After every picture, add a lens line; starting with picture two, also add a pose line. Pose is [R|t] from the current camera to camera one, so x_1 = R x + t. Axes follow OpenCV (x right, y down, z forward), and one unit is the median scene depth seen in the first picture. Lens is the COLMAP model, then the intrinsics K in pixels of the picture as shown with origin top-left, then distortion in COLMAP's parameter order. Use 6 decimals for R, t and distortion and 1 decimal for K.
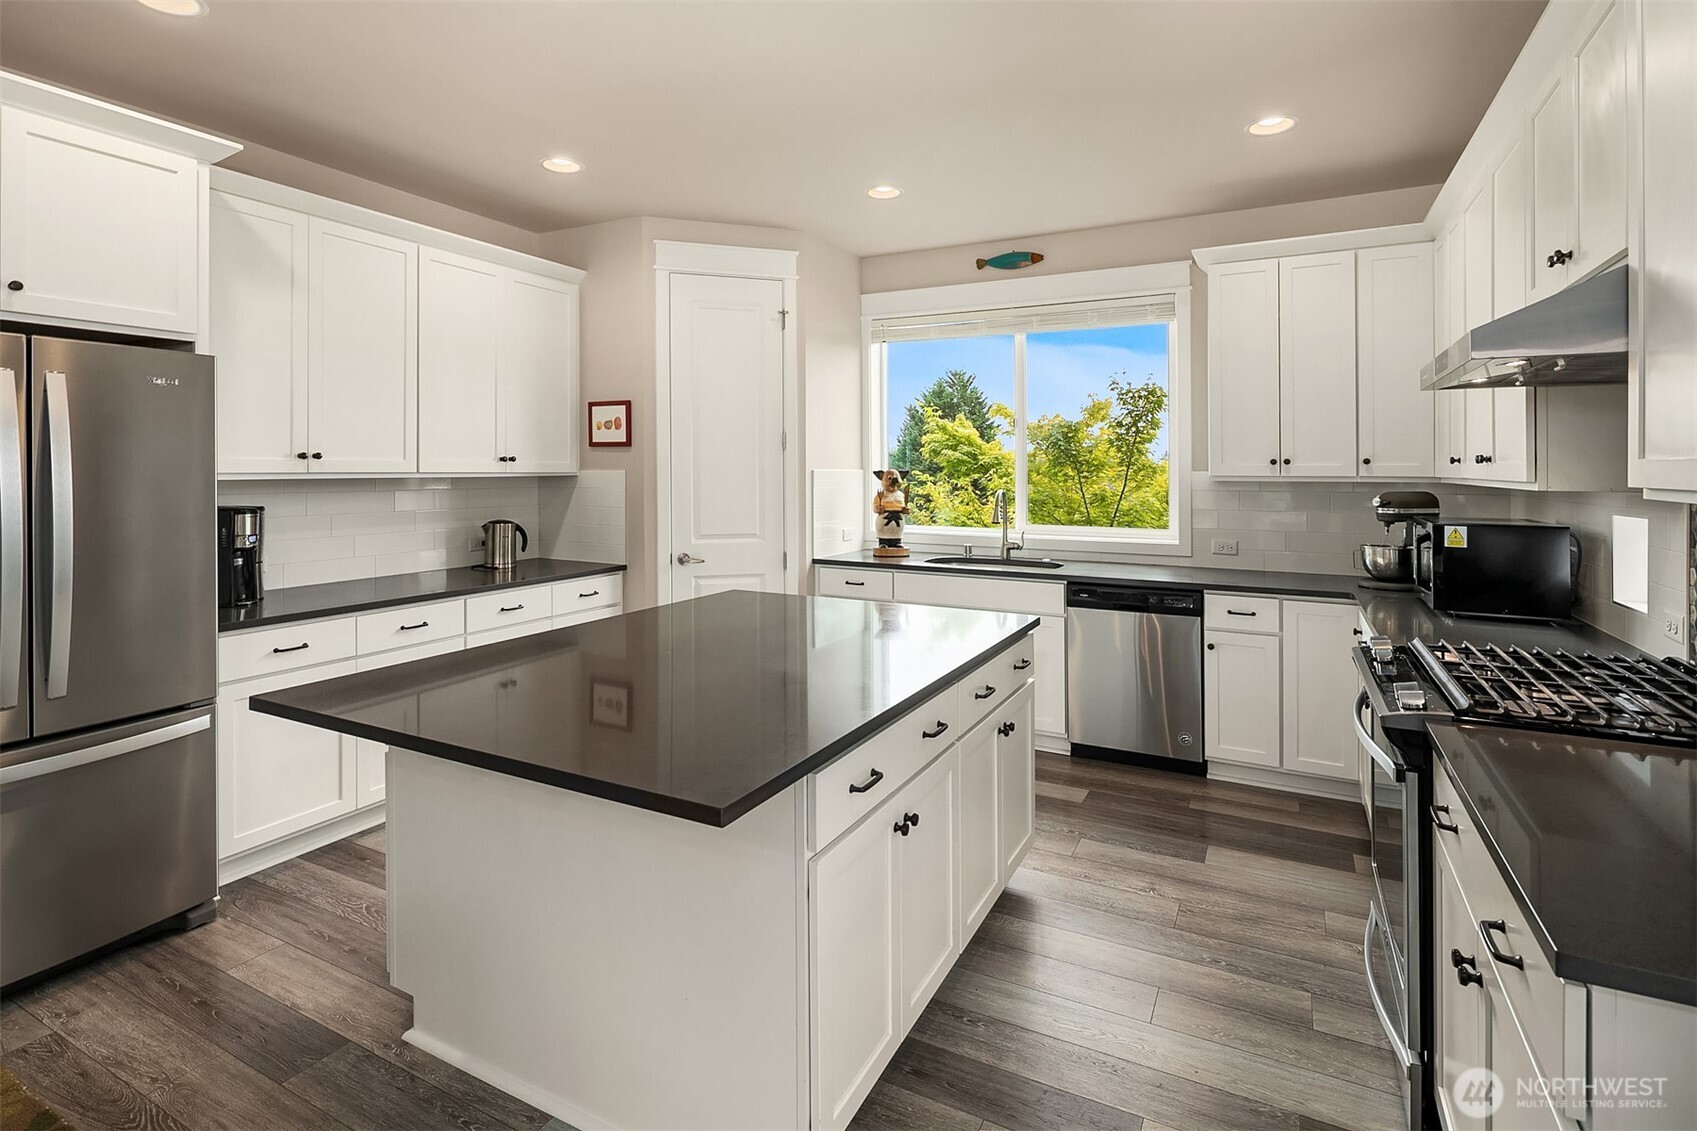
lens RADIAL K [[864.7, 0, 803.1], [0, 864.7, 457.7], [0, 0, 1]] dist [0.010667, -0.007141]
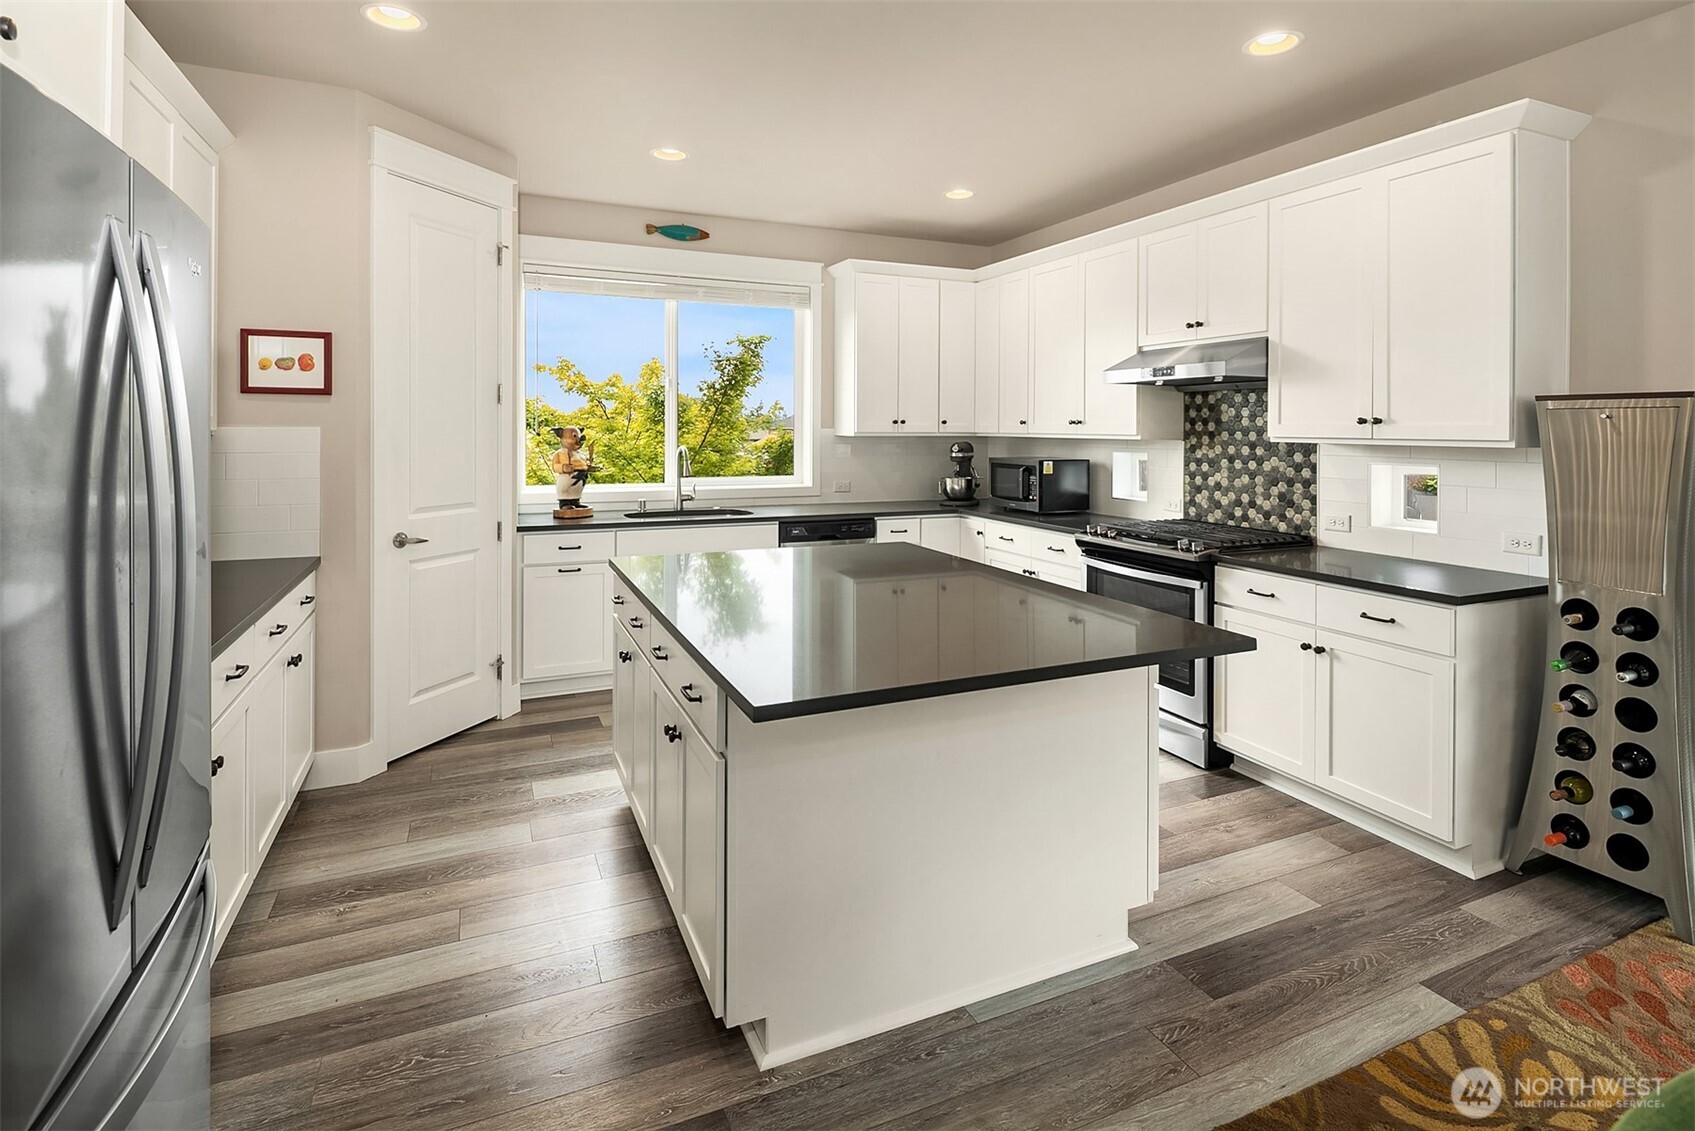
lens RADIAL K [[863.7, 0, 873.1], [0, 863.7, 426.4], [0, 0, 1]] dist [0.010667, -0.007141]
pose [[0.577436, 0.001619, 0.816434, -0.632758], [-0.014701, 0.999857, 0.008415, 0.000372], [-0.816303, -0.016861, 0.577377, 0.228790]]
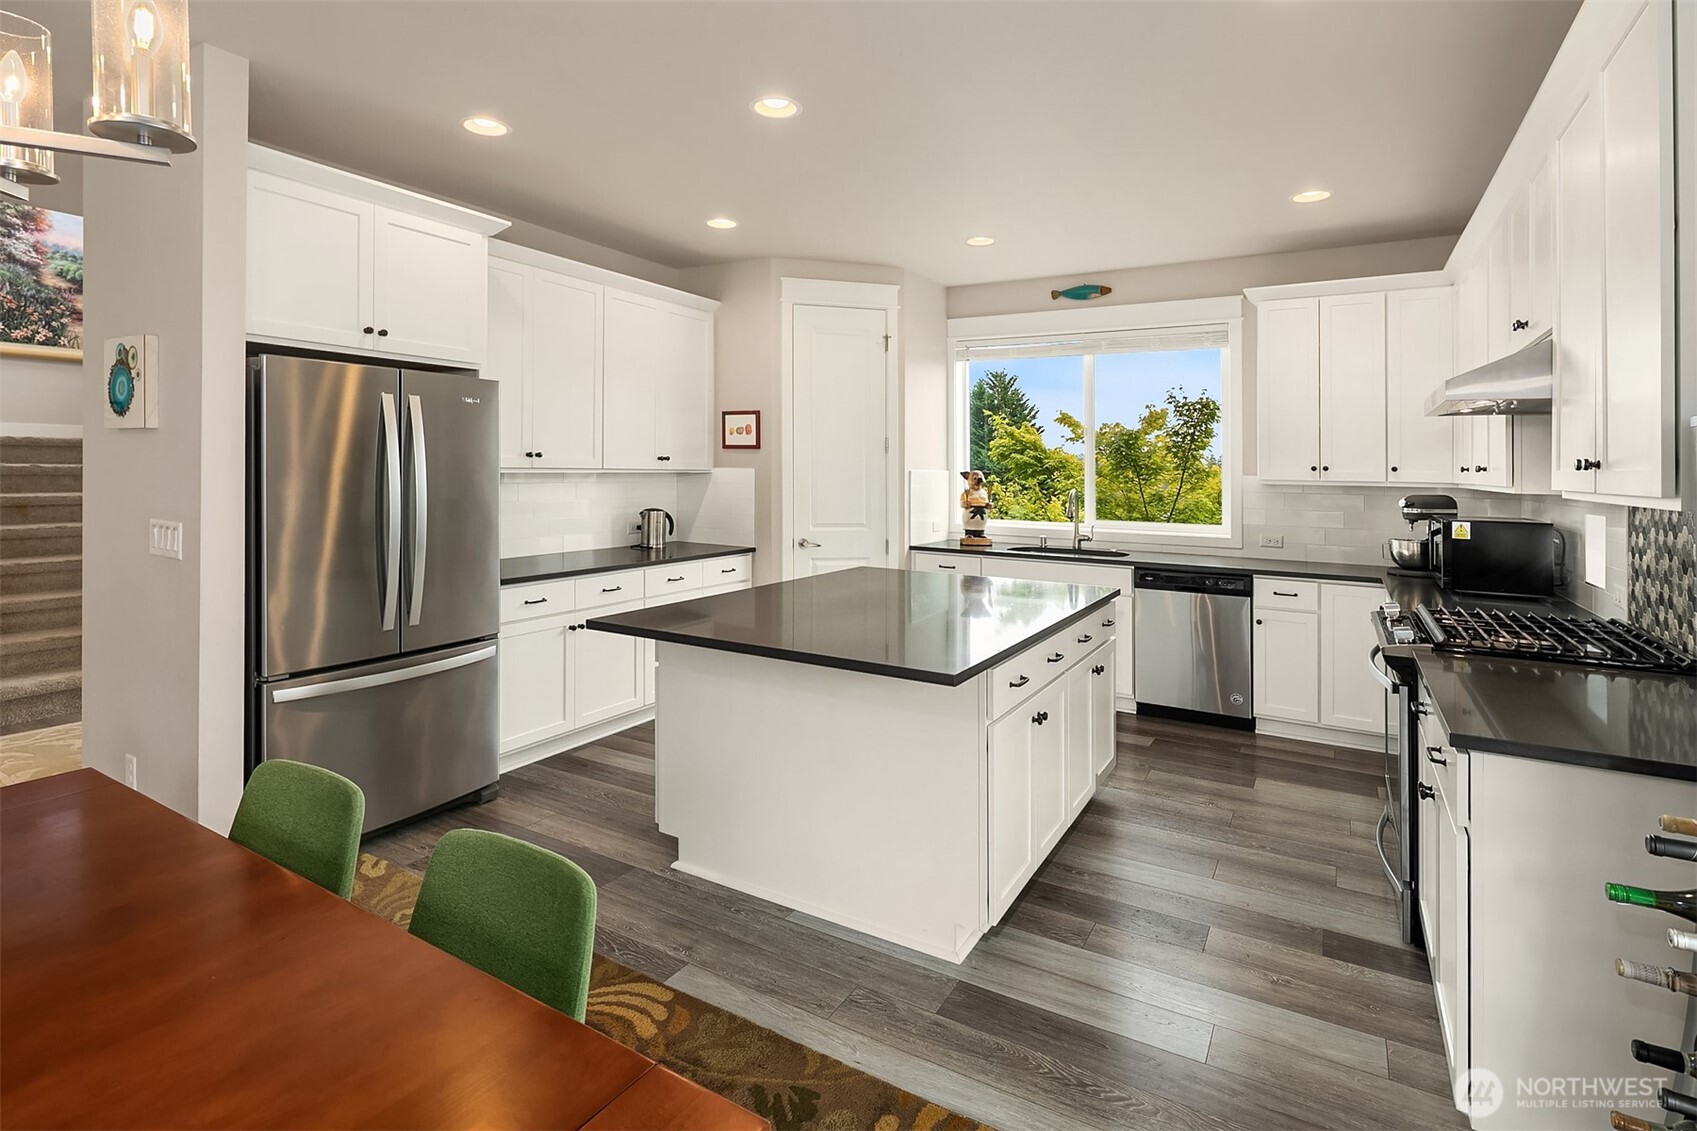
lens RADIAL K [[864.7, 0, 782.7], [0, 864.7, 444.5], [0, 0, 1]] dist [0.010667, -0.007141]
pose [[0.998016, 0.010421, -0.062089, -0.112323], [-0.011299, 0.999841, -0.013792, -0.003349], [0.061935, 0.014466, 0.997975, -0.236082]]
